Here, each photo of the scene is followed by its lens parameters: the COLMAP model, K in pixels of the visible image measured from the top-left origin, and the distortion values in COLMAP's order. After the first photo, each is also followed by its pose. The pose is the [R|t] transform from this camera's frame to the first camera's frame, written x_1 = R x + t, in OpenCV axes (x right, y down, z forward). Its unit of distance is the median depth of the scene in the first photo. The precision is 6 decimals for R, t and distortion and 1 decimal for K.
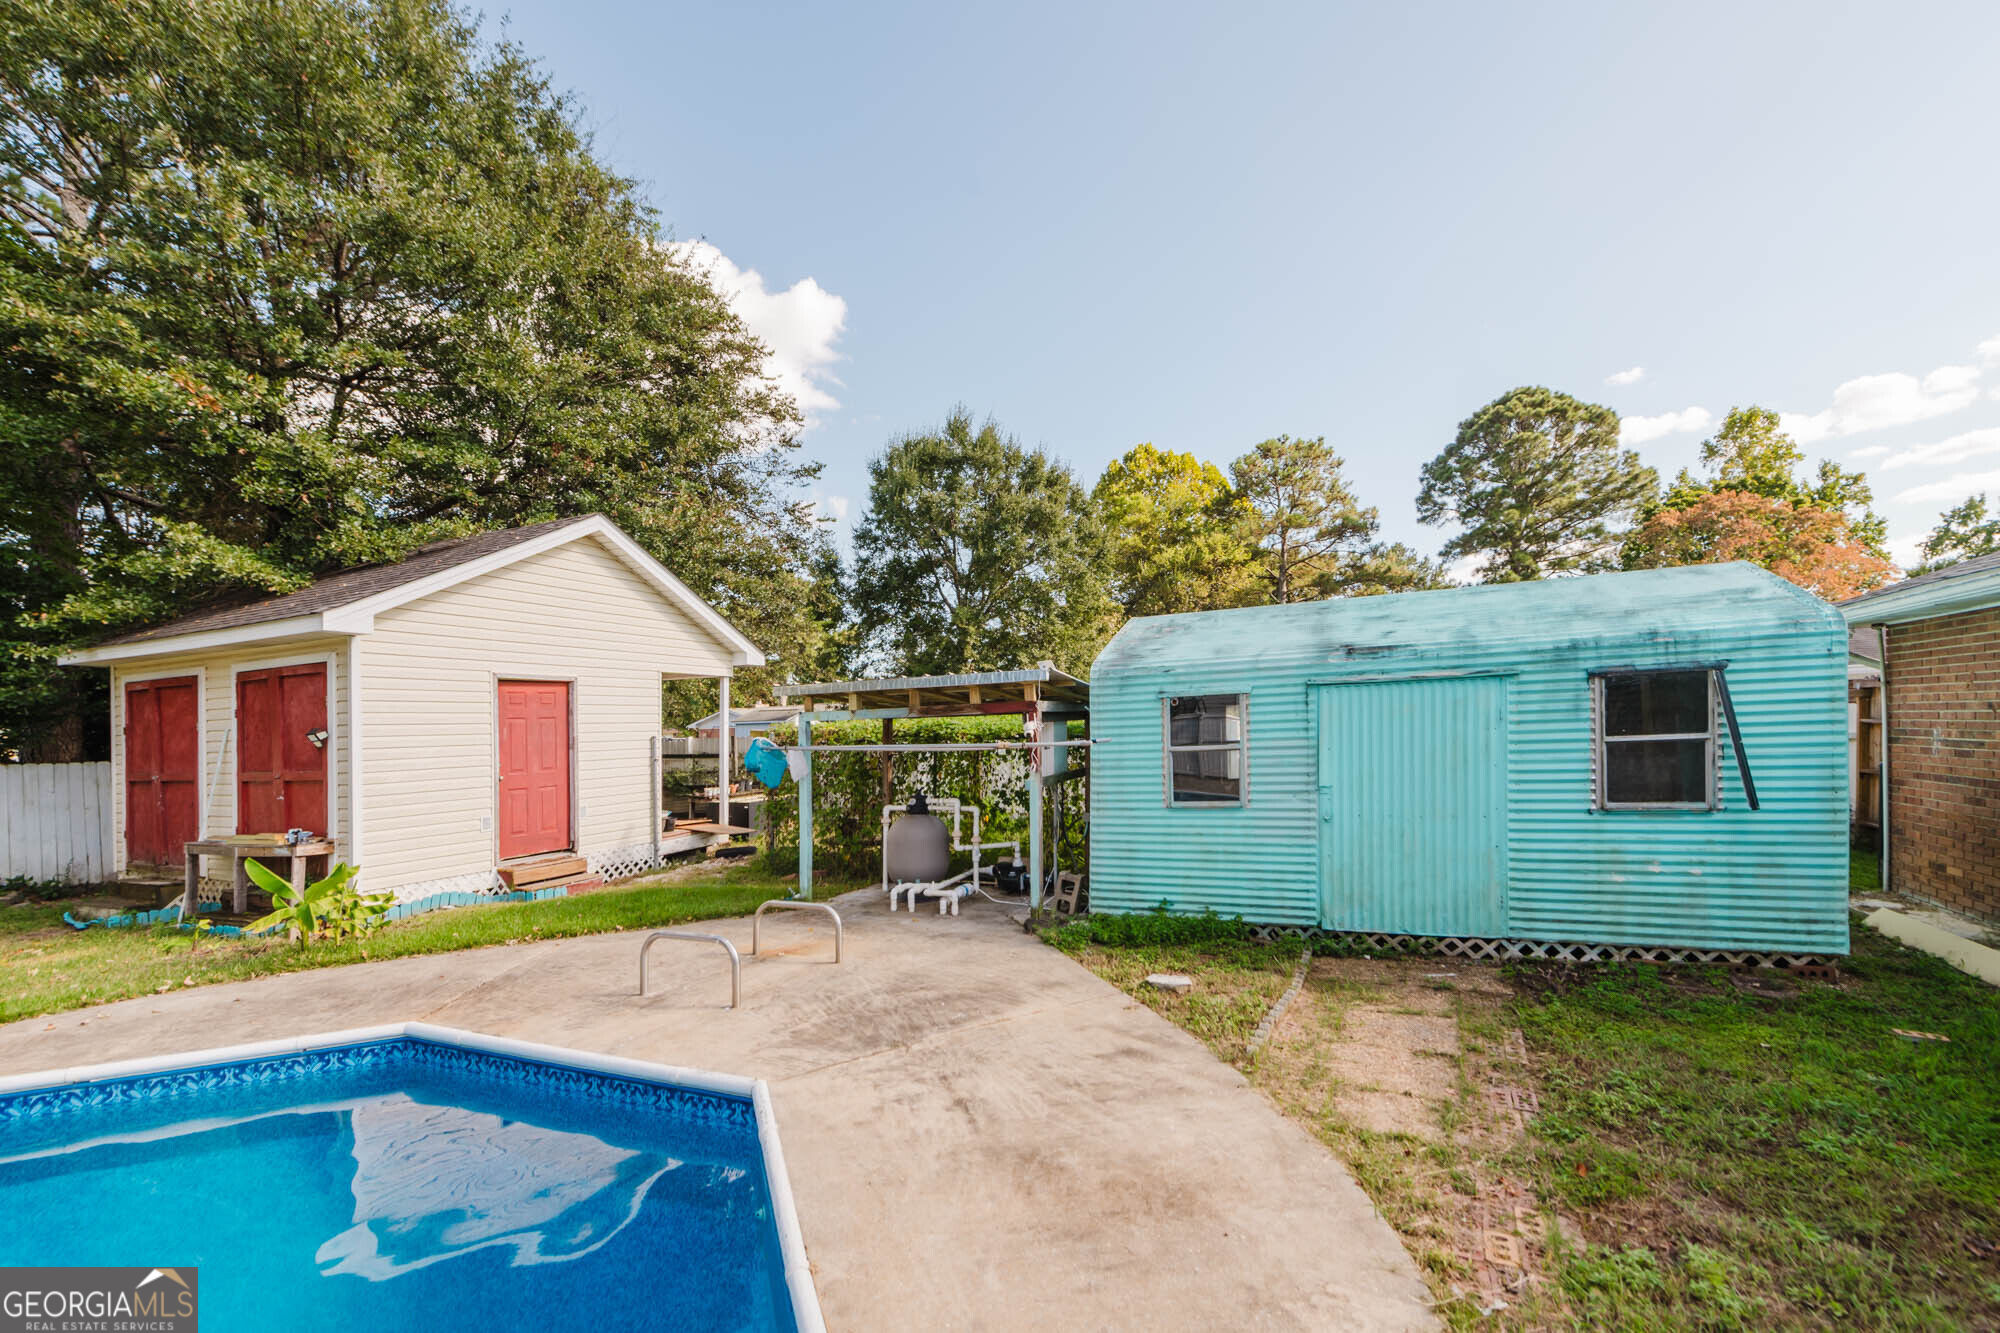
lens RADIAL K [[795.5, 0, 1064.9], [0, 795.5, 687.7], [0, 0, 1]] dist [0.010227, -0.000058]
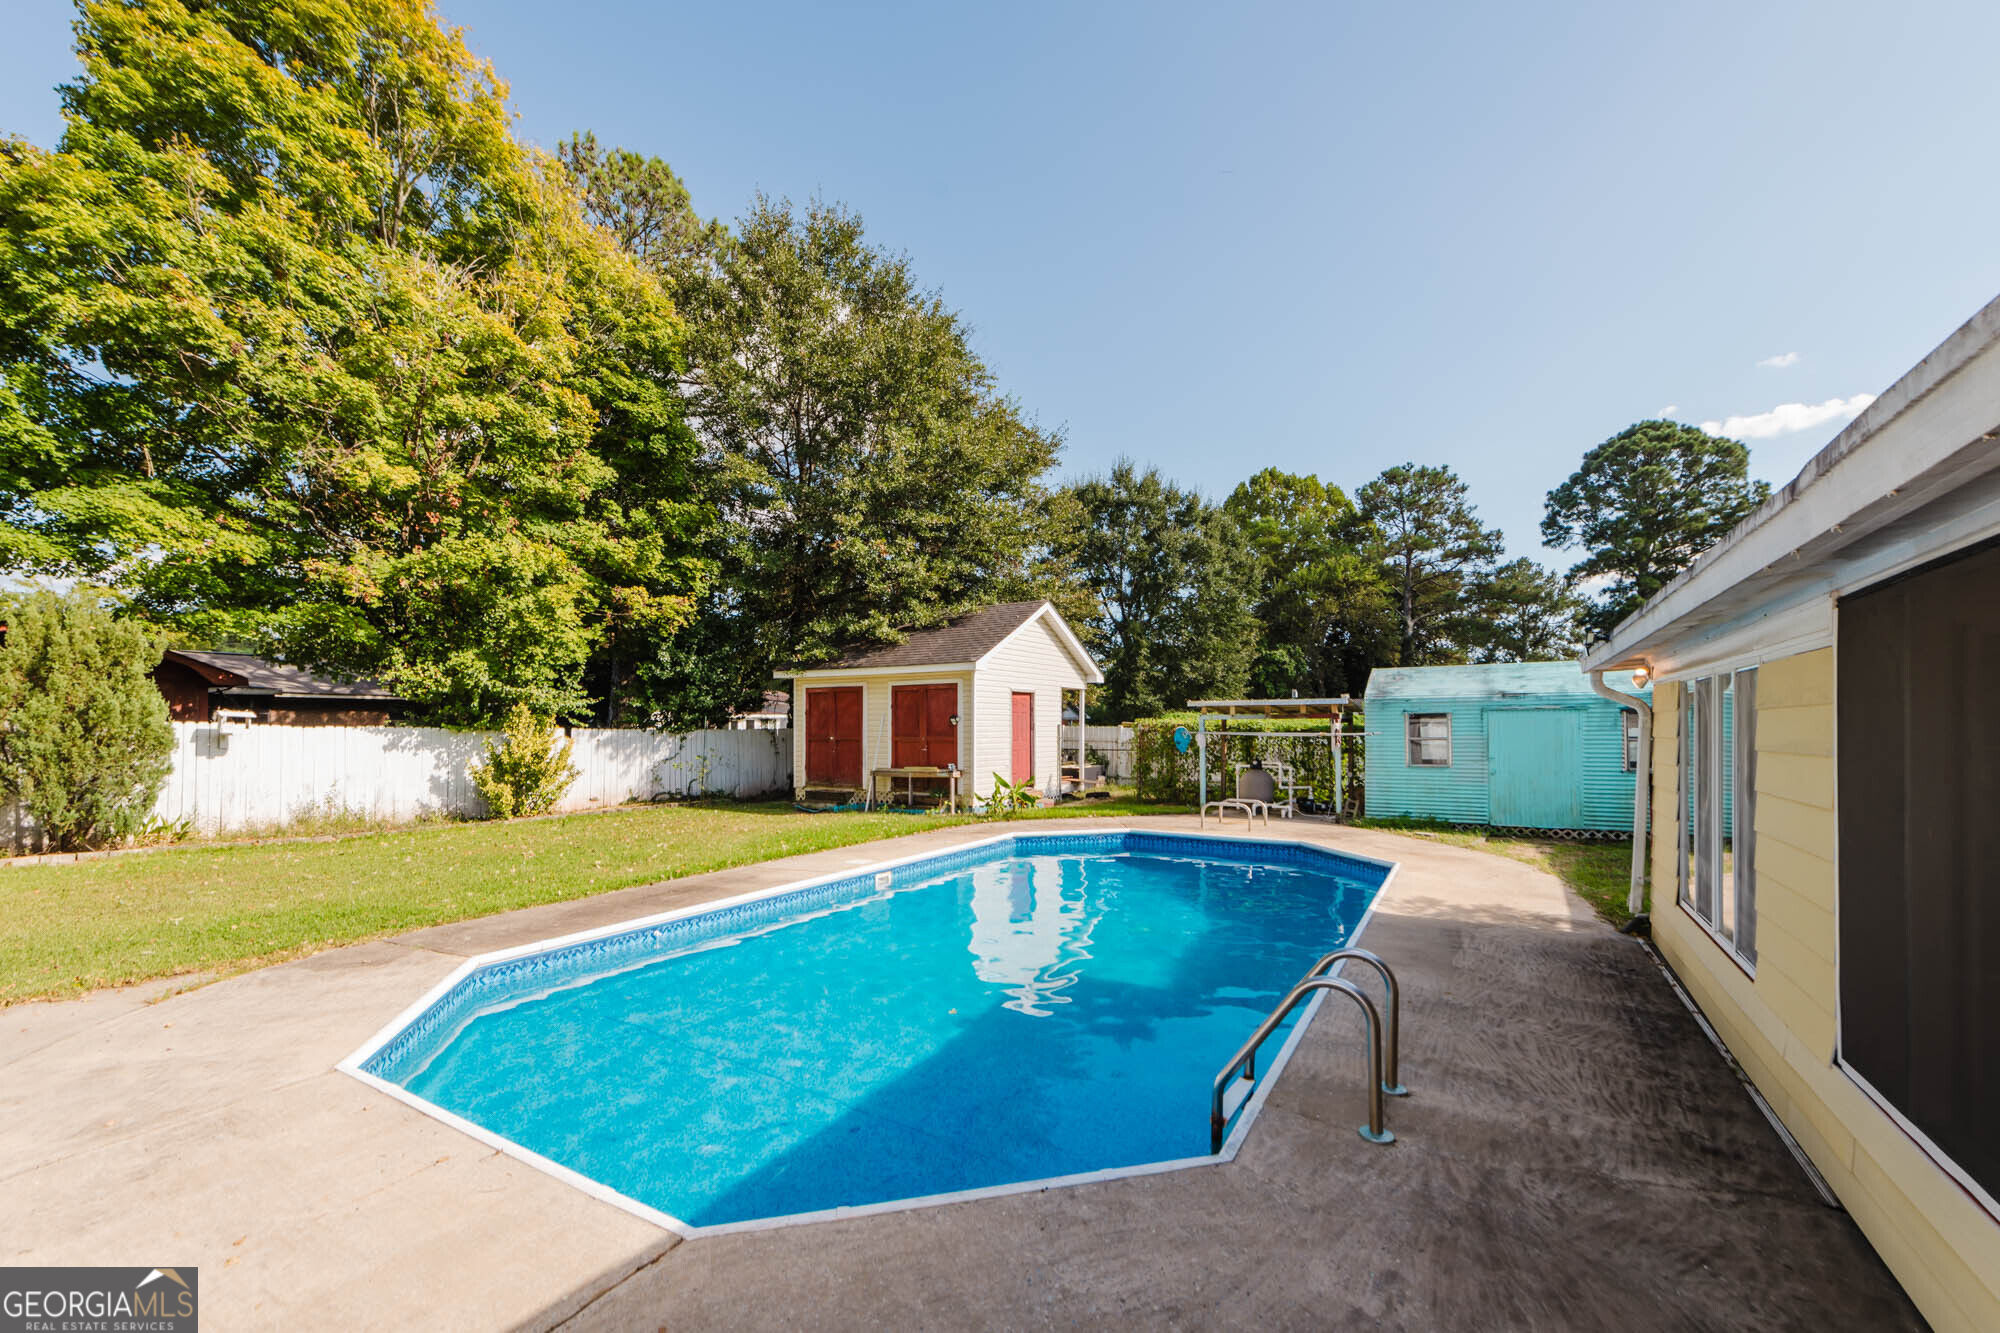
lens RADIAL K [[780.0, 0, 1035.9], [0, 780.0, 649.0], [0, 0, 1]] dist [0.001122, -0.000168]
pose [[0.986680, 0.013765, -0.162090, -0.065355], [-0.021462, 0.998719, -0.045832, -0.005474], [0.161251, 0.048700, 0.985711, -0.153236]]
